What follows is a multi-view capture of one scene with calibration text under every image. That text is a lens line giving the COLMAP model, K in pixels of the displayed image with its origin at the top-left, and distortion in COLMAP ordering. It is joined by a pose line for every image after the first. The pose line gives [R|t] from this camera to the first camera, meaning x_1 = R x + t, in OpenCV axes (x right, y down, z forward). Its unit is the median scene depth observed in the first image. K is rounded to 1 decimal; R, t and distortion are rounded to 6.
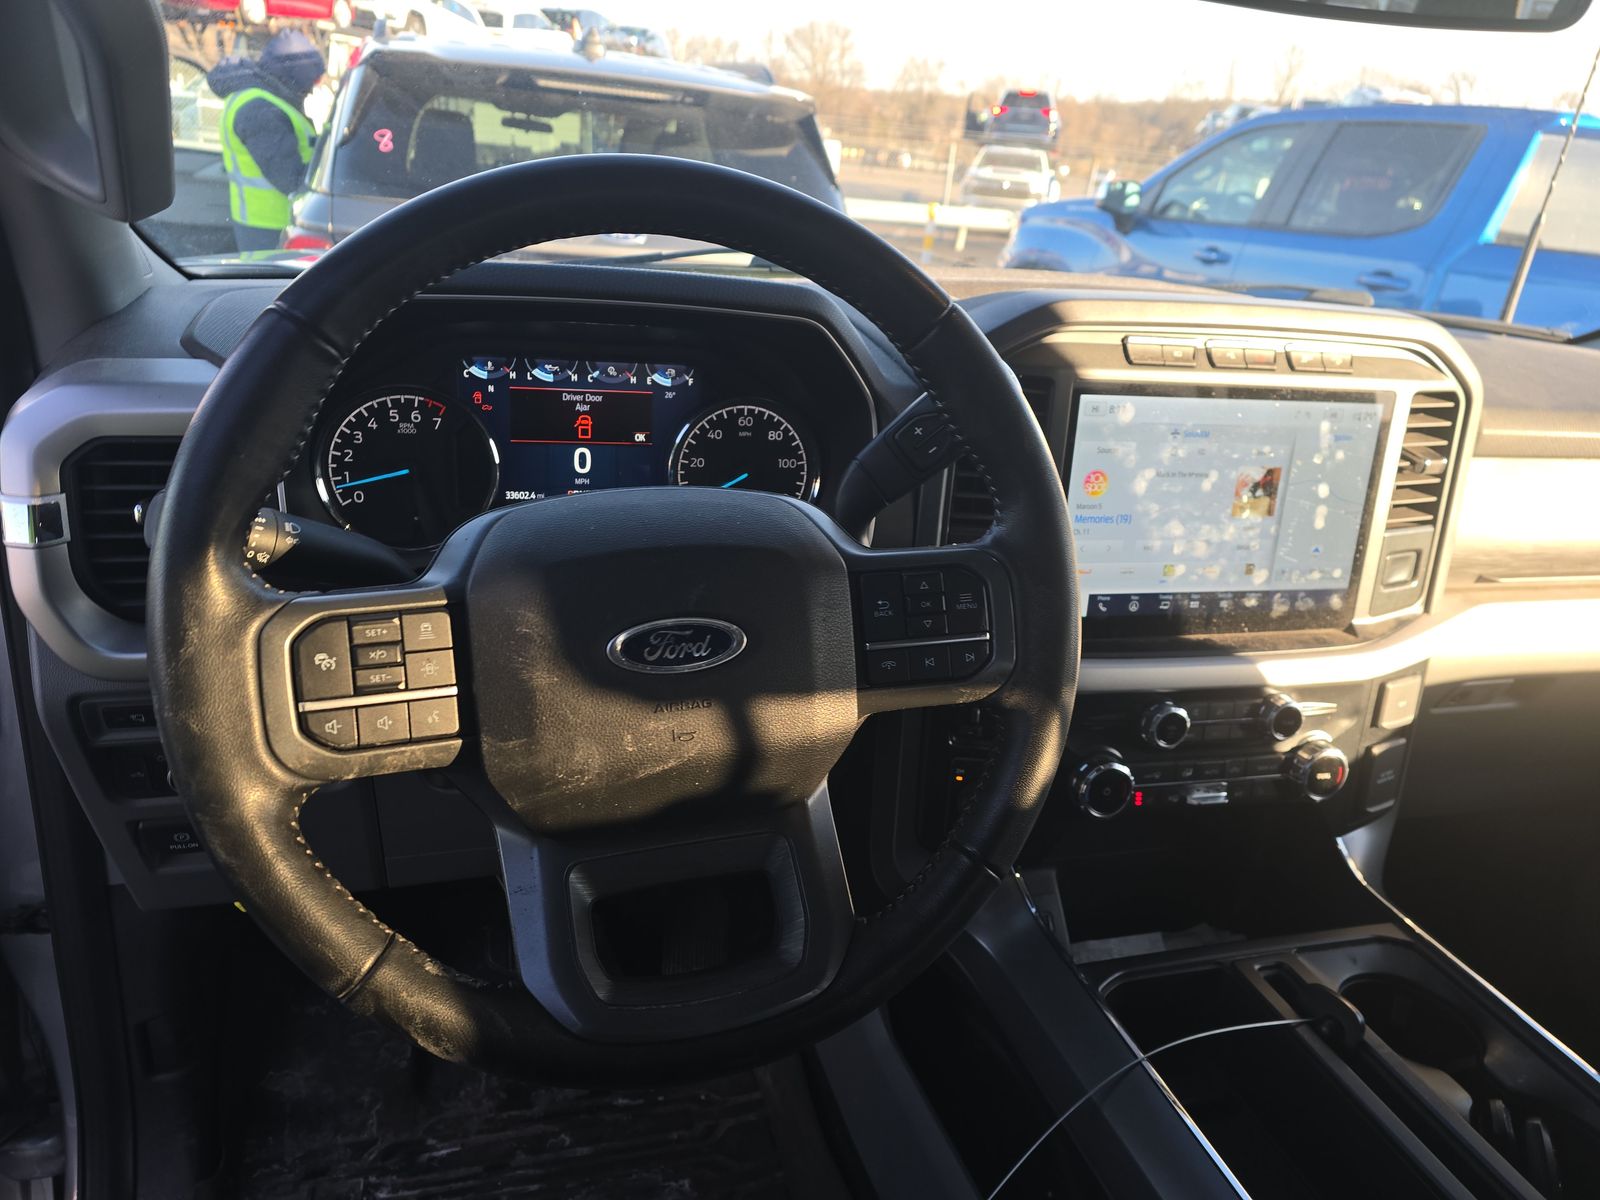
lens RADIAL K [[1061.2, 0, 796.5], [0, 1061.2, 619.4], [0, 0, 1]] dist [0.071416, -0.066087]
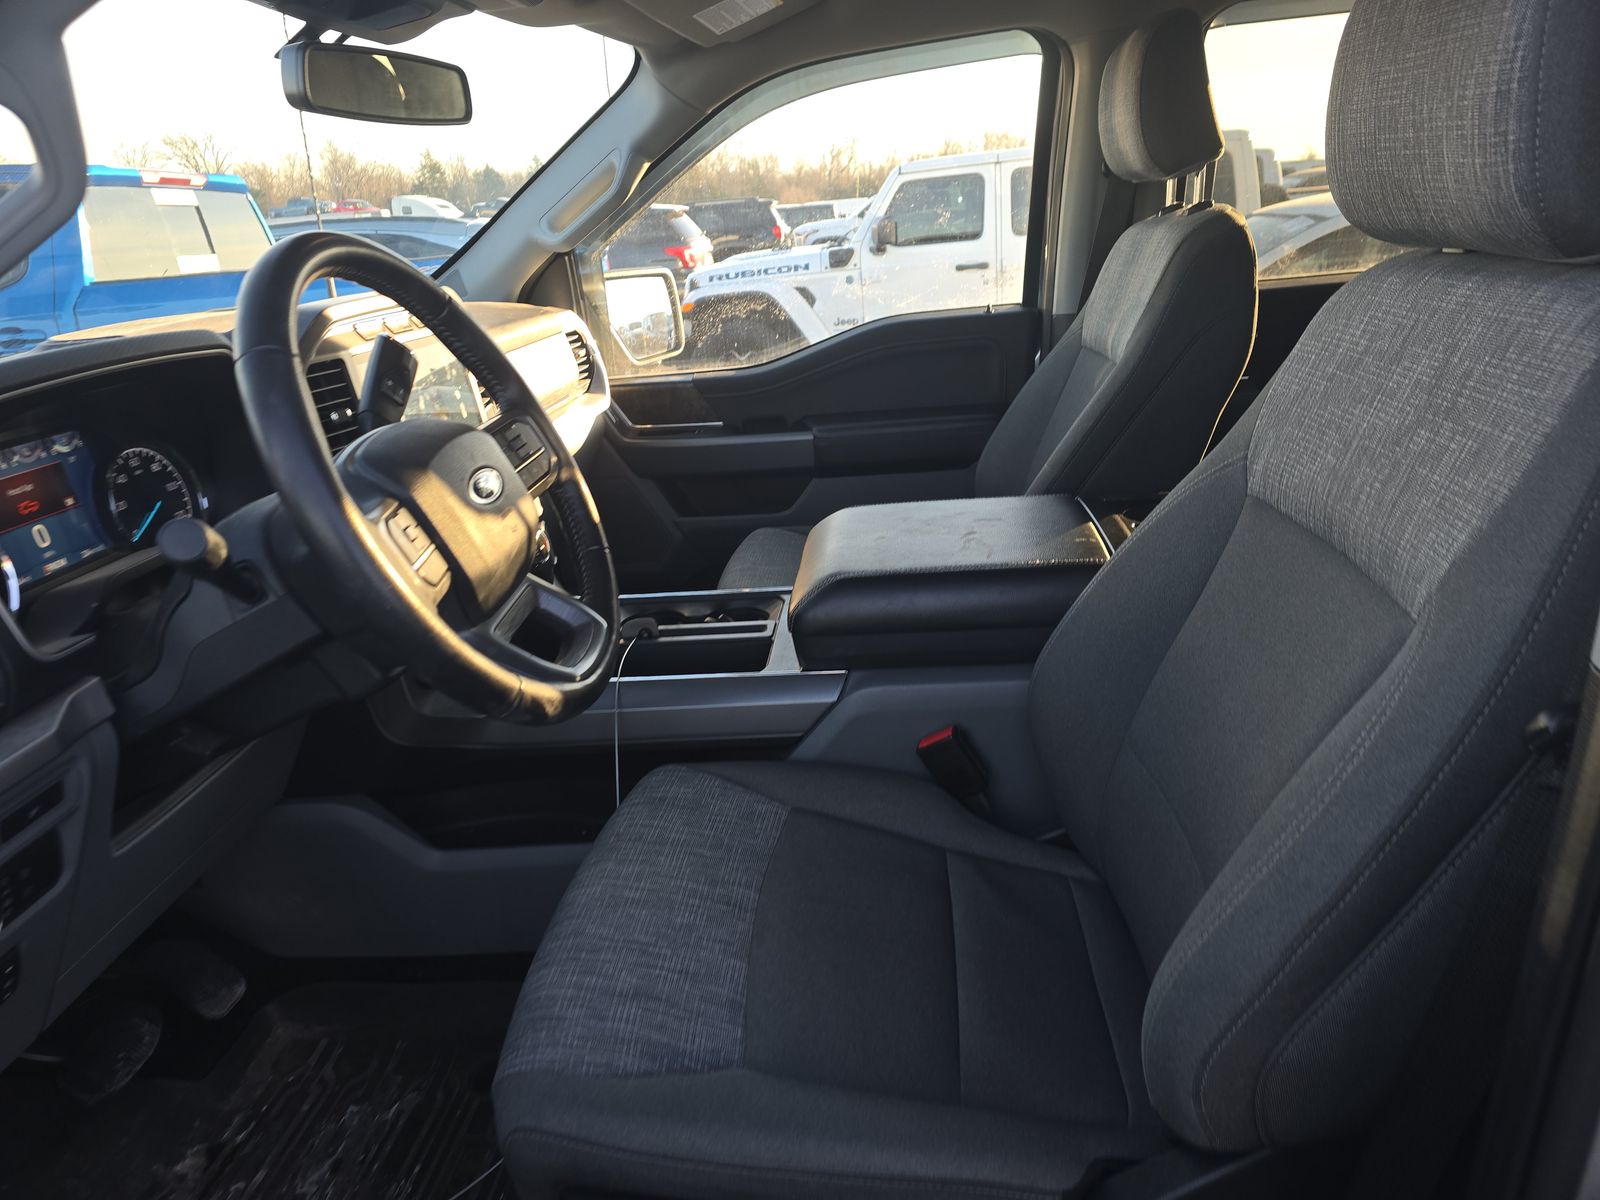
lens RADIAL K [[1059.3, 0, 779.7], [0, 1059.3, 616.7], [0, 0, 1]] dist [0.063661, -0.063594]
pose [[0.361879, -0.430772, 0.826728, -0.884264], [0.462908, 0.852807, 0.241734, 0.005407], [-0.809172, 0.295221, 0.508021, -0.151921]]
